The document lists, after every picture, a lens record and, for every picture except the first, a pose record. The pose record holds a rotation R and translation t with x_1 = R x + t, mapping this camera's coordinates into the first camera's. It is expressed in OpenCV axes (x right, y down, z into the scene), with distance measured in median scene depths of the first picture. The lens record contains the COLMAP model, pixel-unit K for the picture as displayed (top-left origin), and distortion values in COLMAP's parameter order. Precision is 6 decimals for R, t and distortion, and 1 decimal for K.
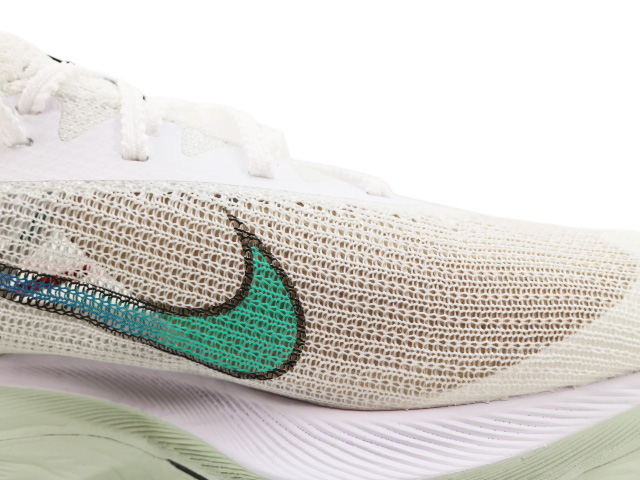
lens RADIAL K [[878.7, 0, 324.7], [0, 878.7, 241.2], [0, 0, 1]] dist [-0.072744, 0.000000]
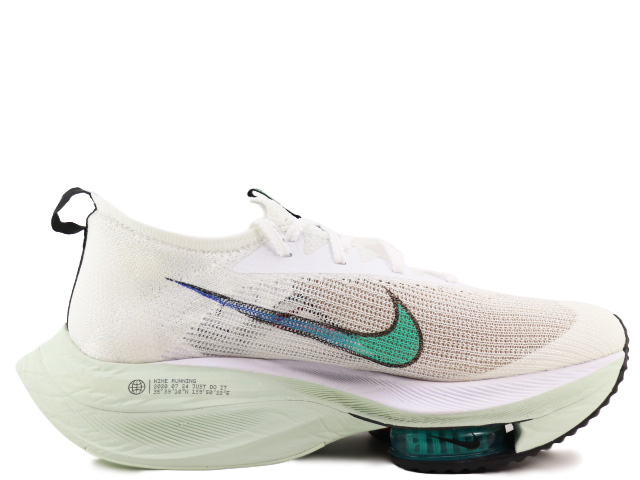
lens RADIAL K [[878.7, 0, 316.7], [0, 878.7, 241.0], [0, 0, 1]] dist [-0.072744, 0.000000]
pose [[0.999831, 0.009422, 0.015784, -0.316842], [-0.007024, 0.989321, -0.145585, 0.167705], [-0.016987, 0.145449, 0.989220, -1.150367]]
